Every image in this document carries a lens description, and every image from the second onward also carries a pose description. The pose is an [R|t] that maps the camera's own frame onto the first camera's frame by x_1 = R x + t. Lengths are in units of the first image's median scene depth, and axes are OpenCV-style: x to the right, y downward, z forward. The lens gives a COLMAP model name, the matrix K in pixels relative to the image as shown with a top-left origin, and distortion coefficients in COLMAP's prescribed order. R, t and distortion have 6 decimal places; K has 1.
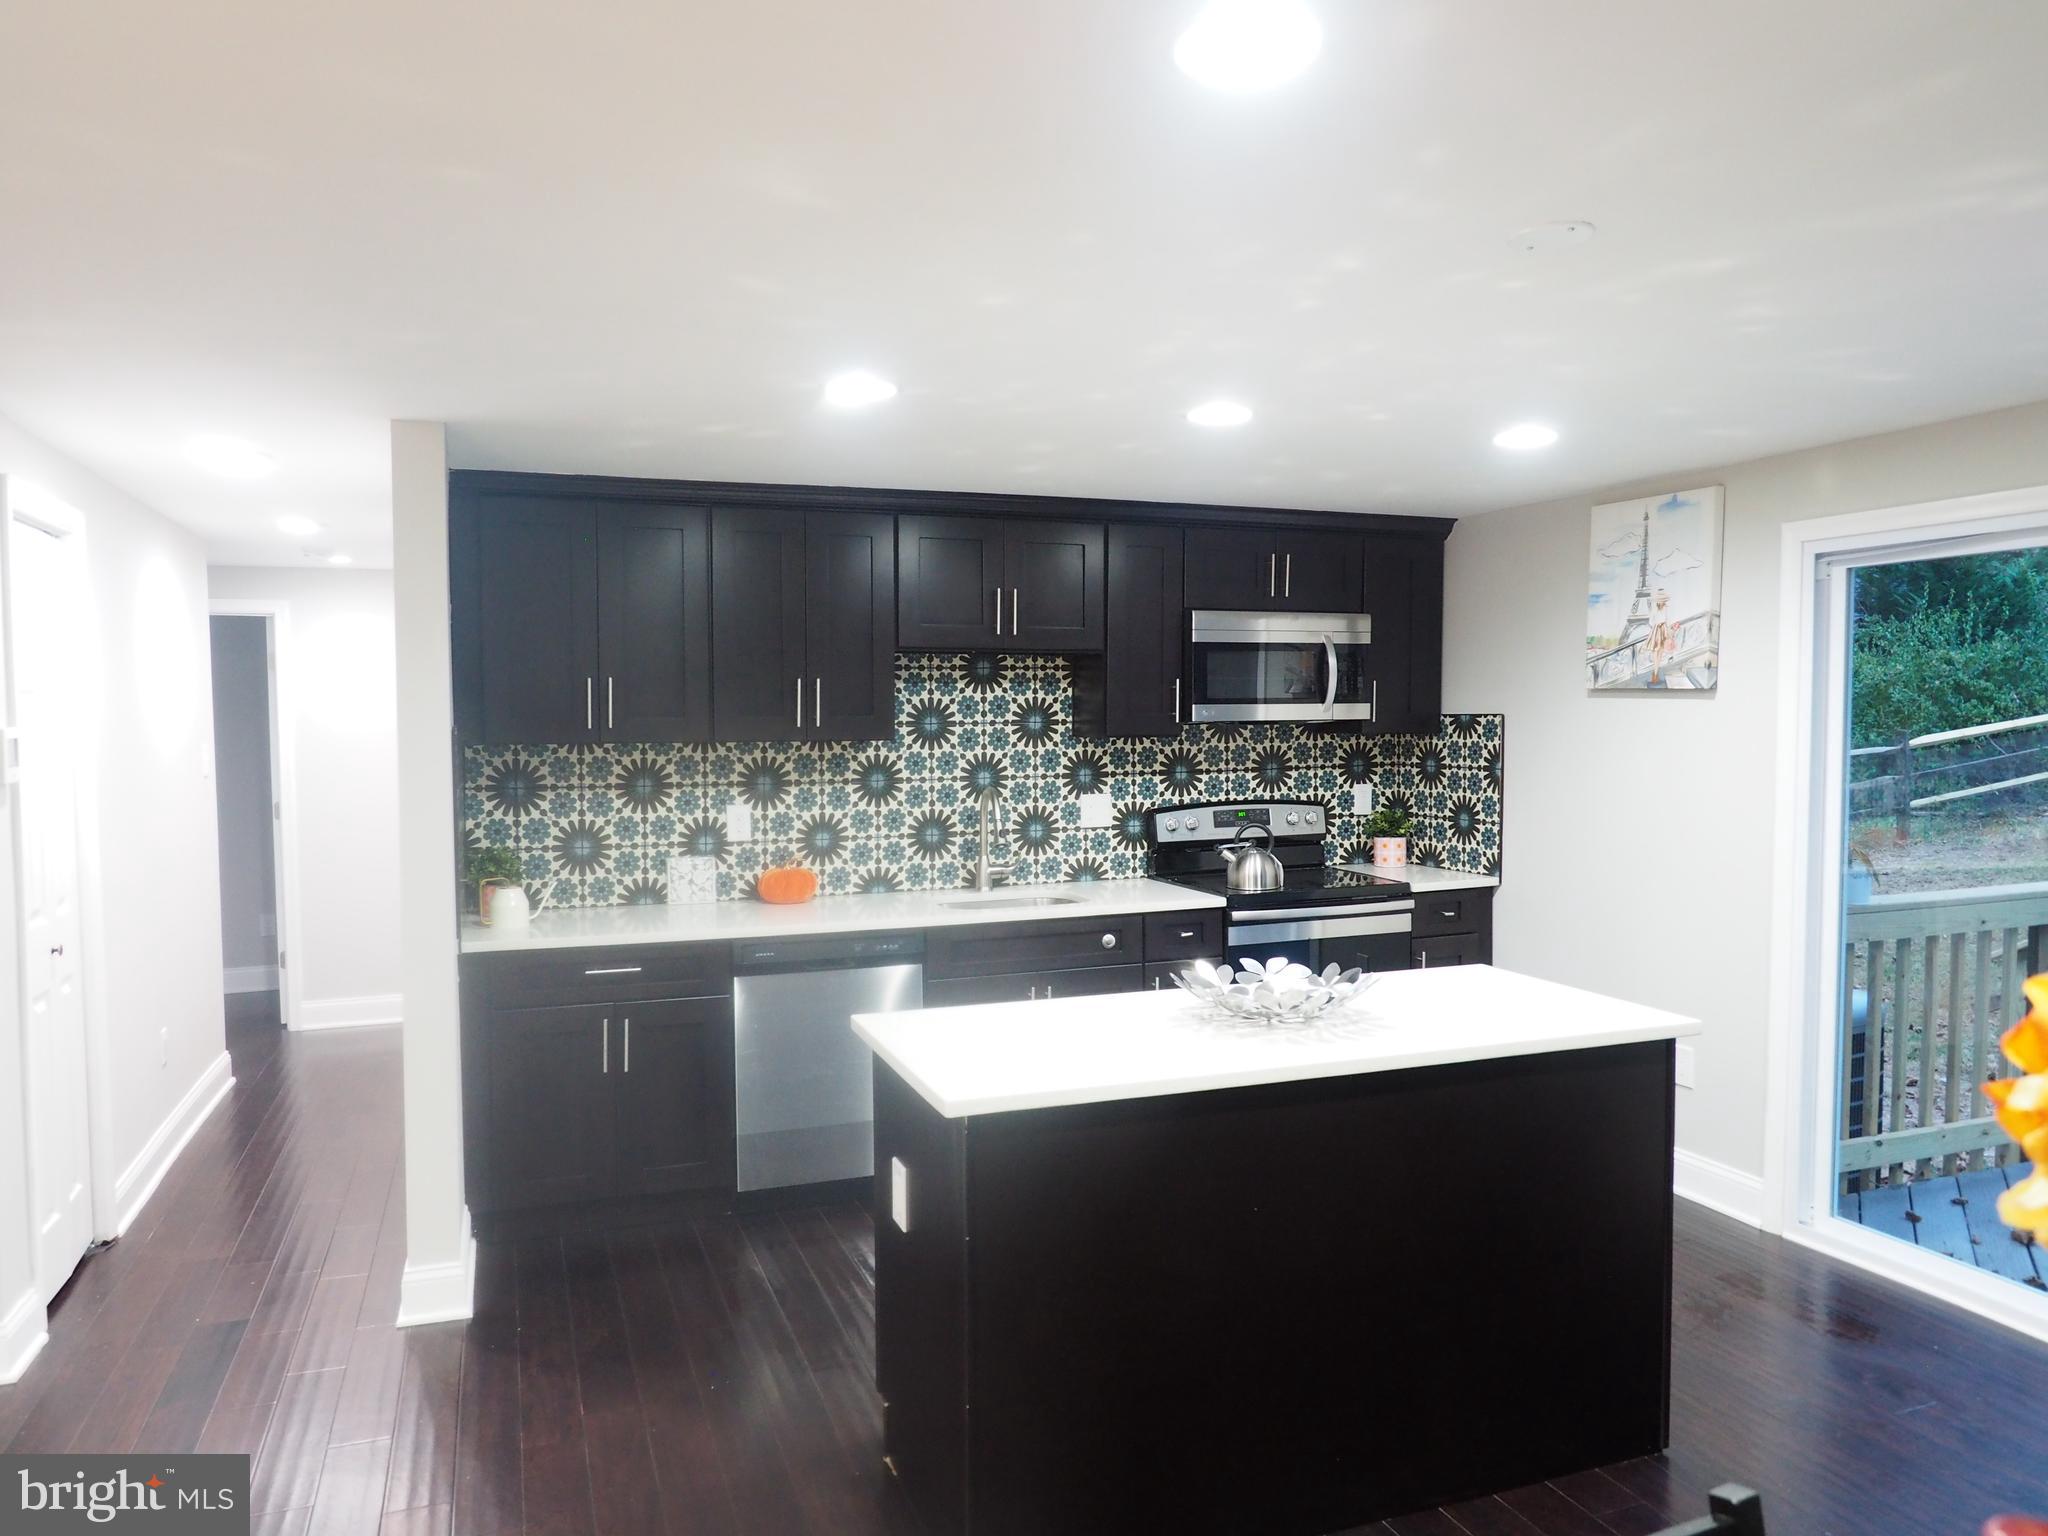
lens RADIAL K [[1382.3, 0, 1019.7], [0, 1382.3, 782.2], [0, 0, 1]] dist [-0.004523, -0.005291]
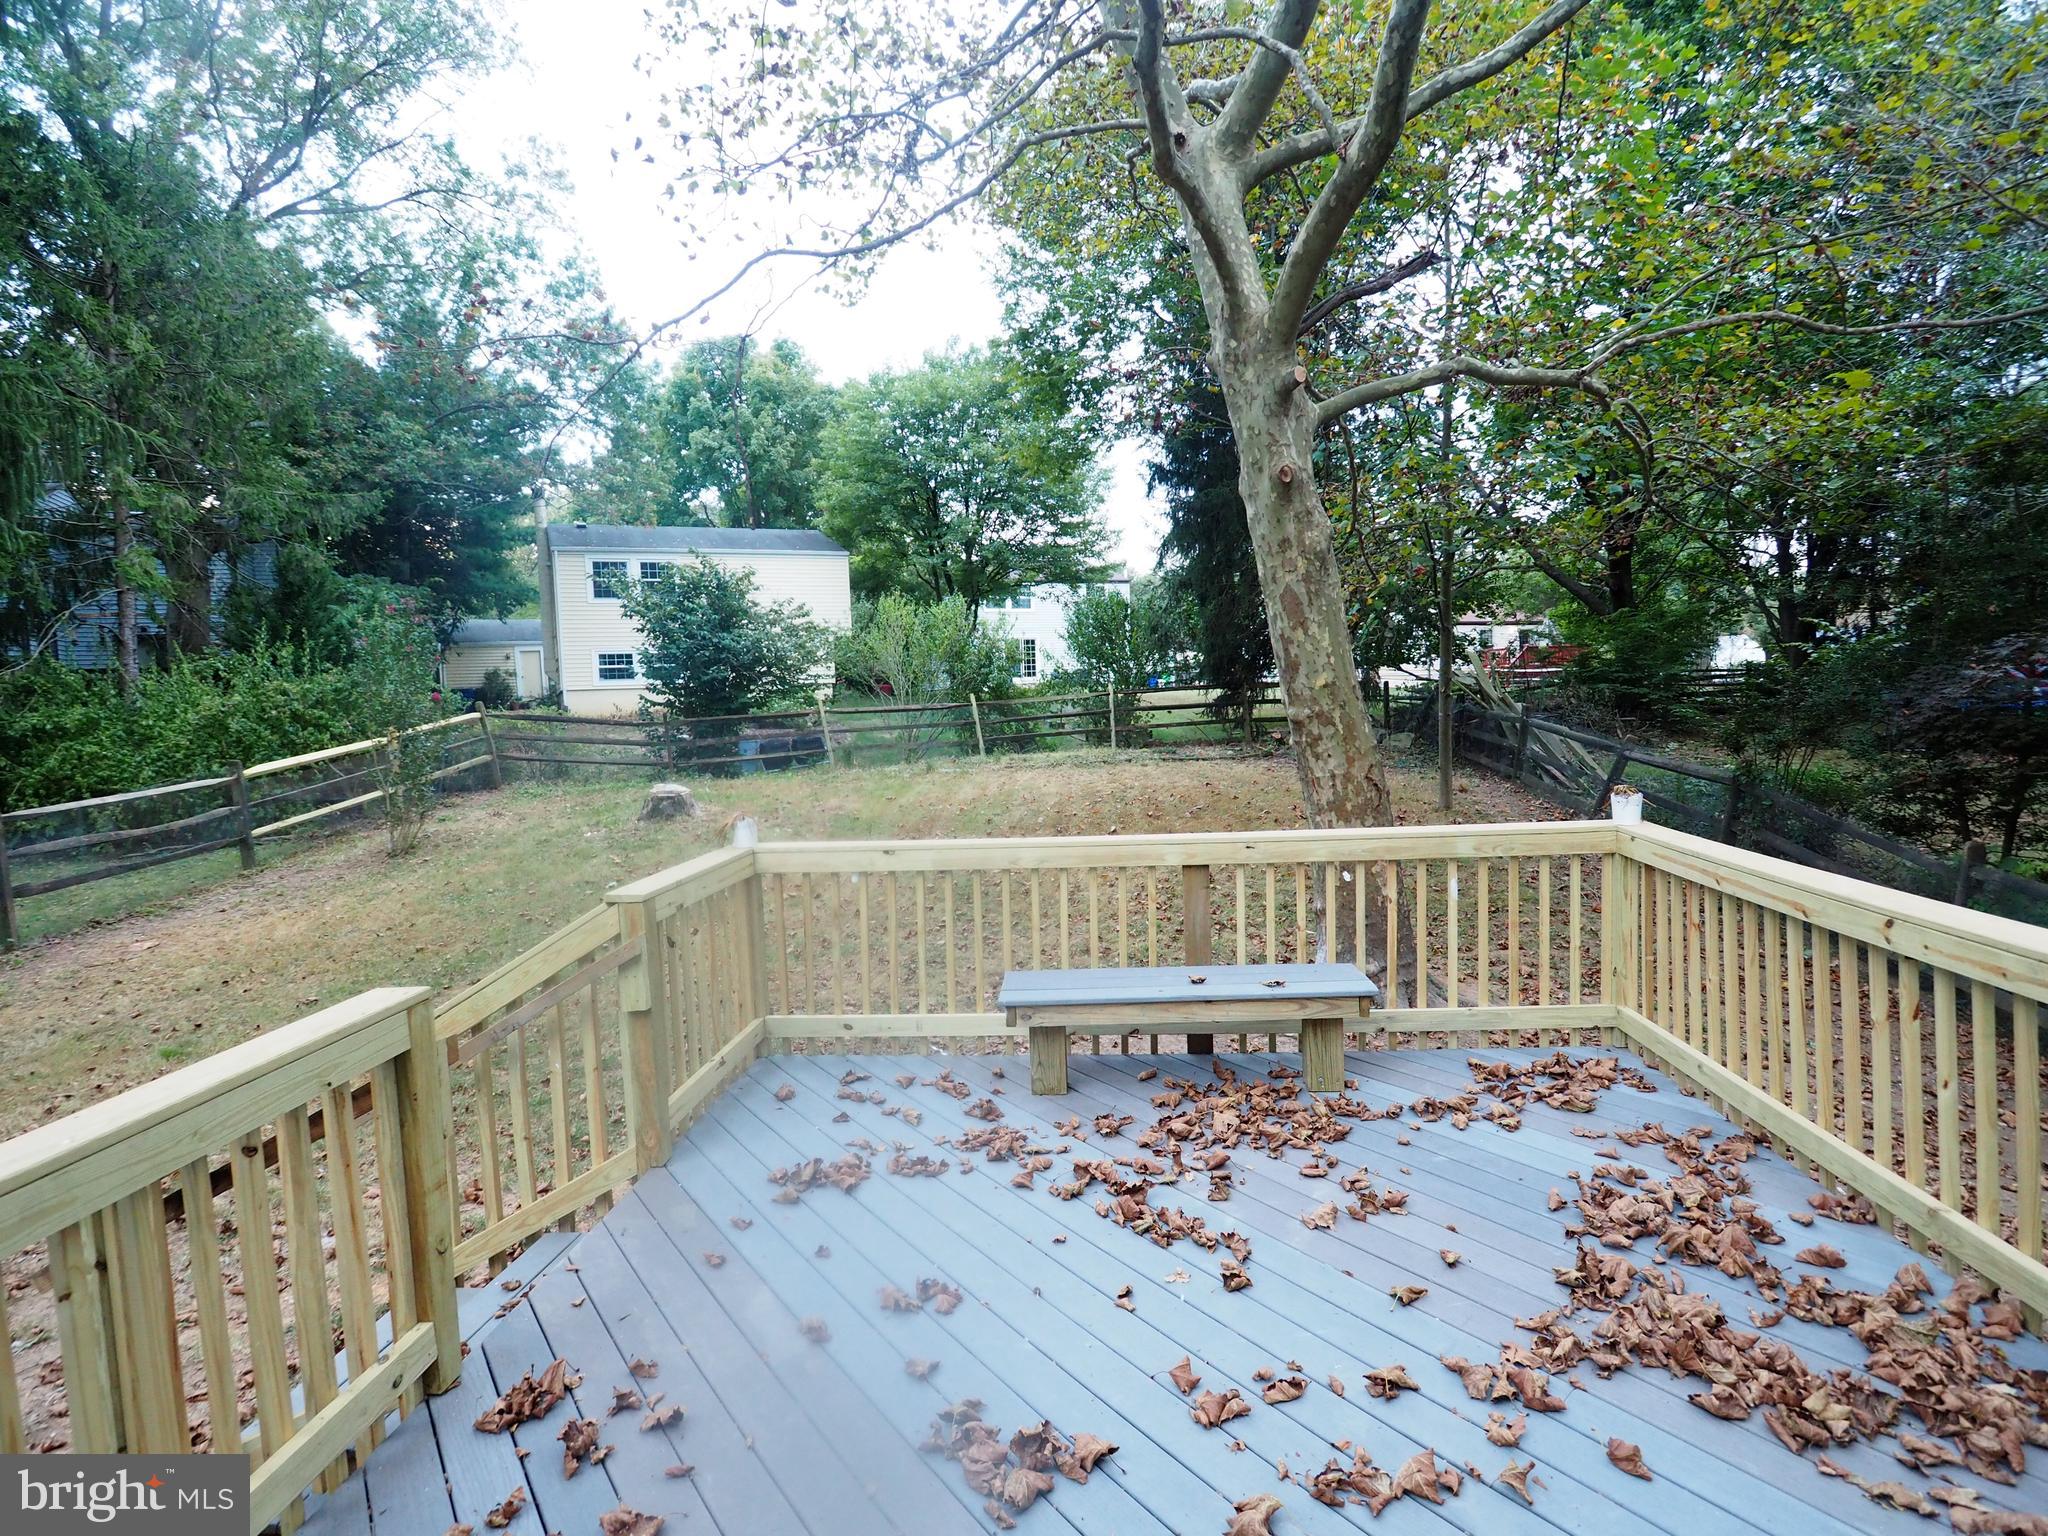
lens RADIAL K [[1103.1, 0, 1029.0], [0, 1103.1, 764.1], [0, 0, 1]] dist [-0.006197, -0.005989]
pose [[0.418502, -0.059410, 0.906271, 0.587815], [0.082945, 0.996188, 0.027002, -0.032671], [-0.904421, 0.063871, 0.421834, 0.532858]]
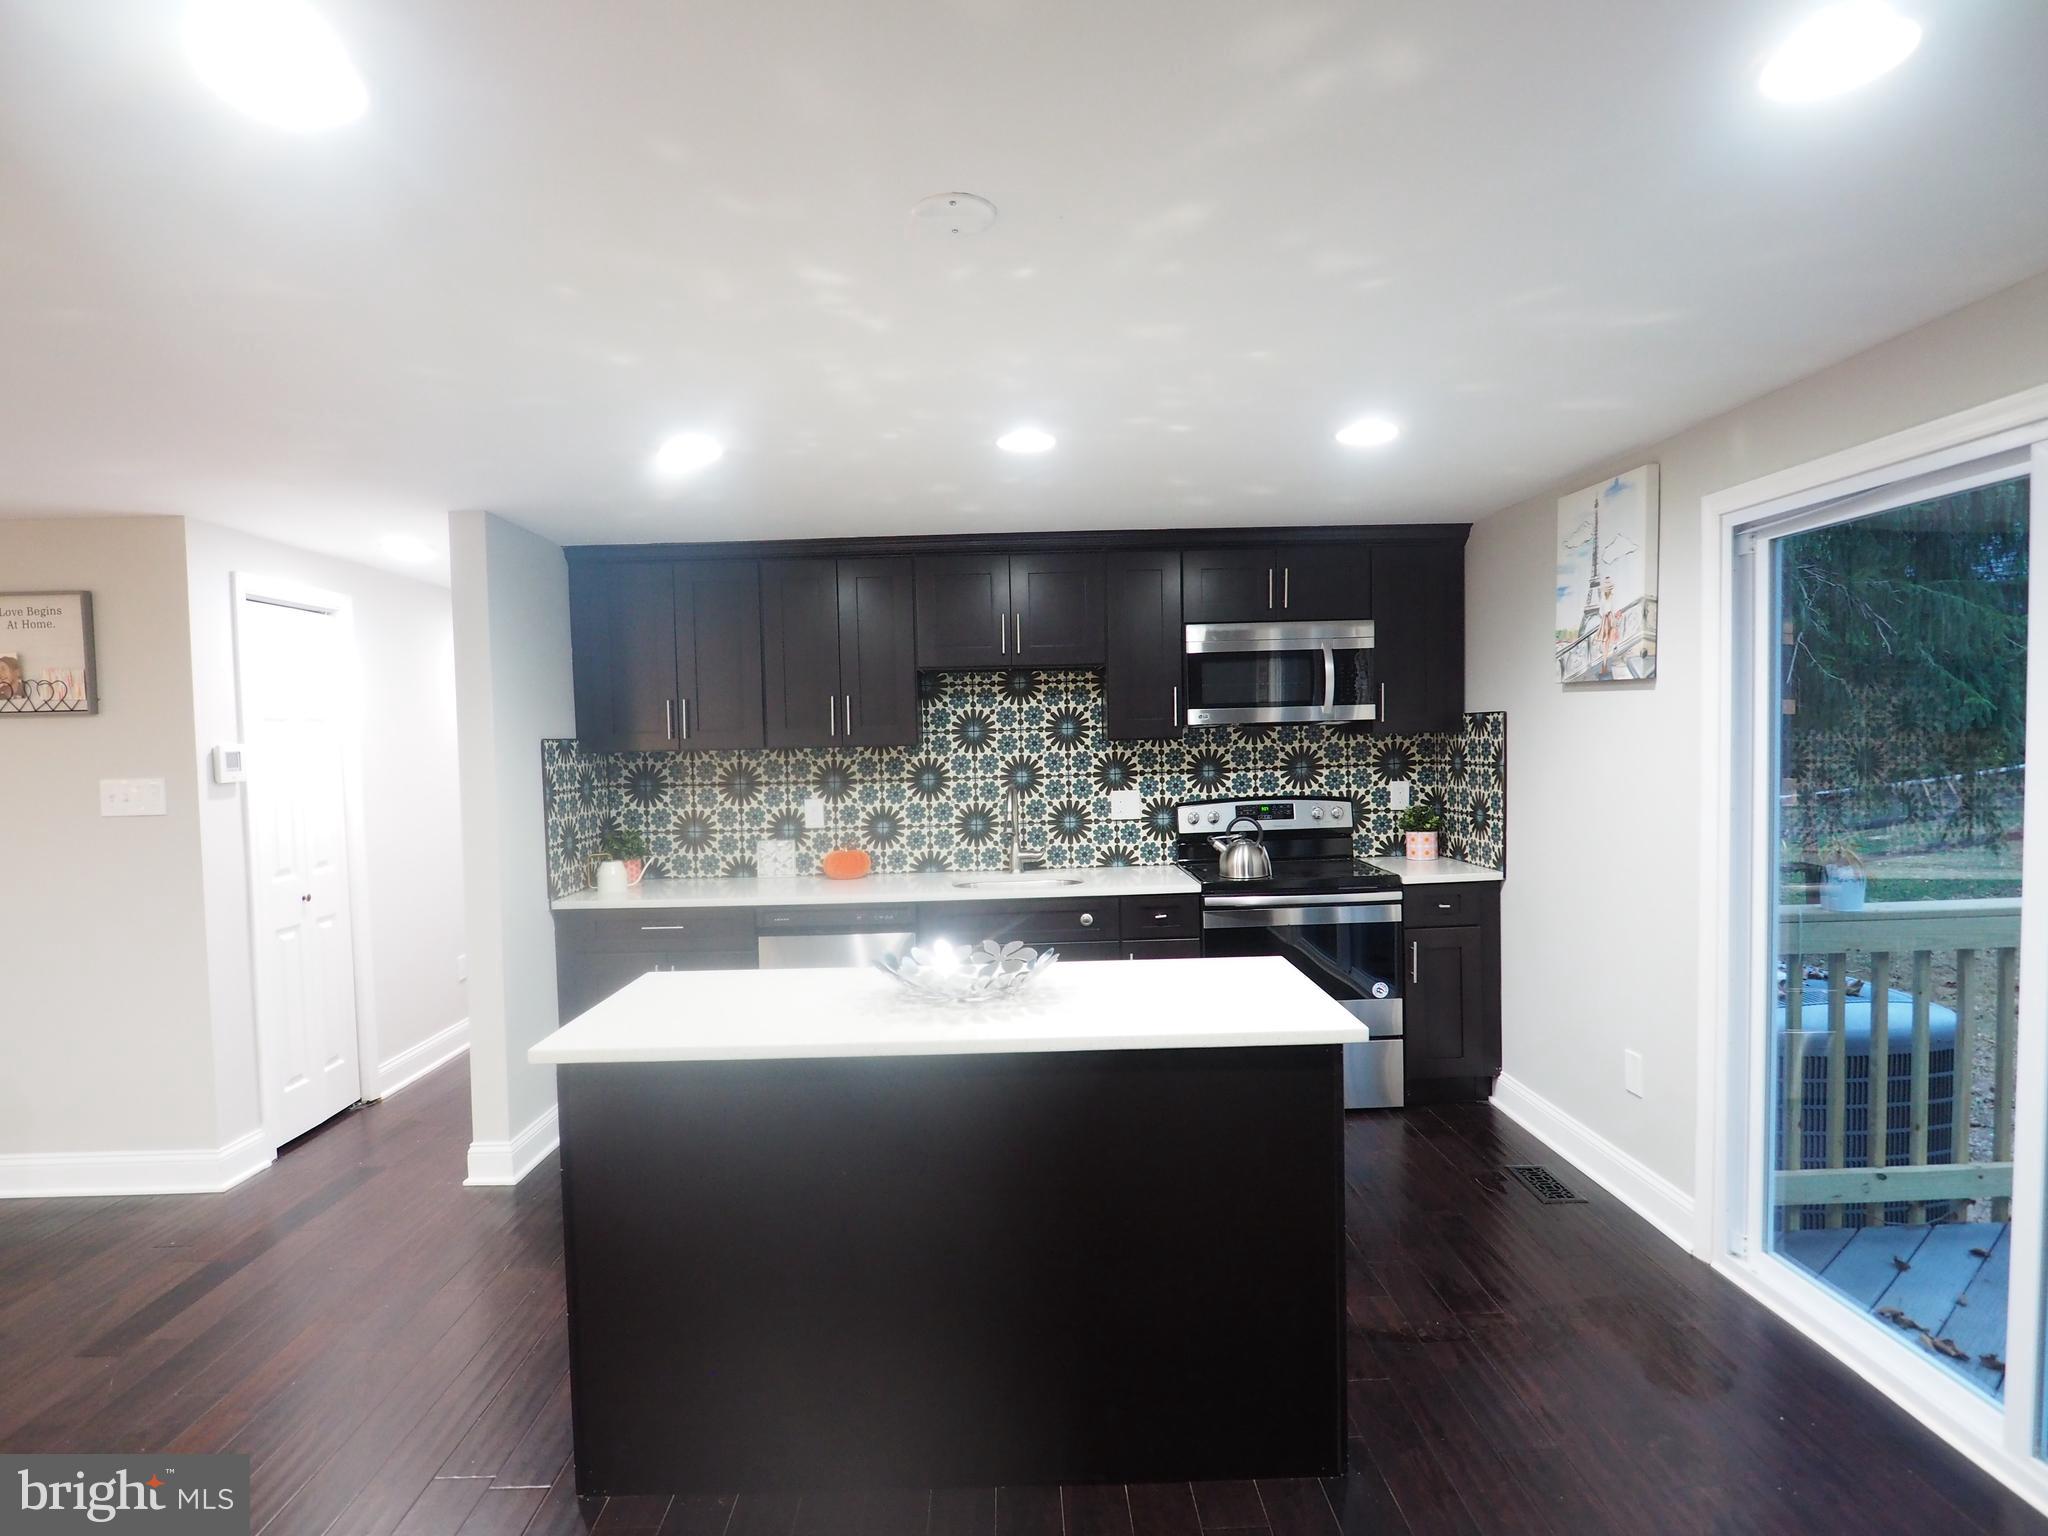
lens RADIAL K [[1103.1, 0, 1020.5], [0, 1103.1, 782.3], [0, 0, 1]] dist [-0.006197, -0.005989]
pose [[0.941578, -0.003026, -0.336780, 0.292200], [0.002666, 0.999995, -0.001532, 0.003186], [0.336783, 0.000545, 0.941582, 0.119097]]
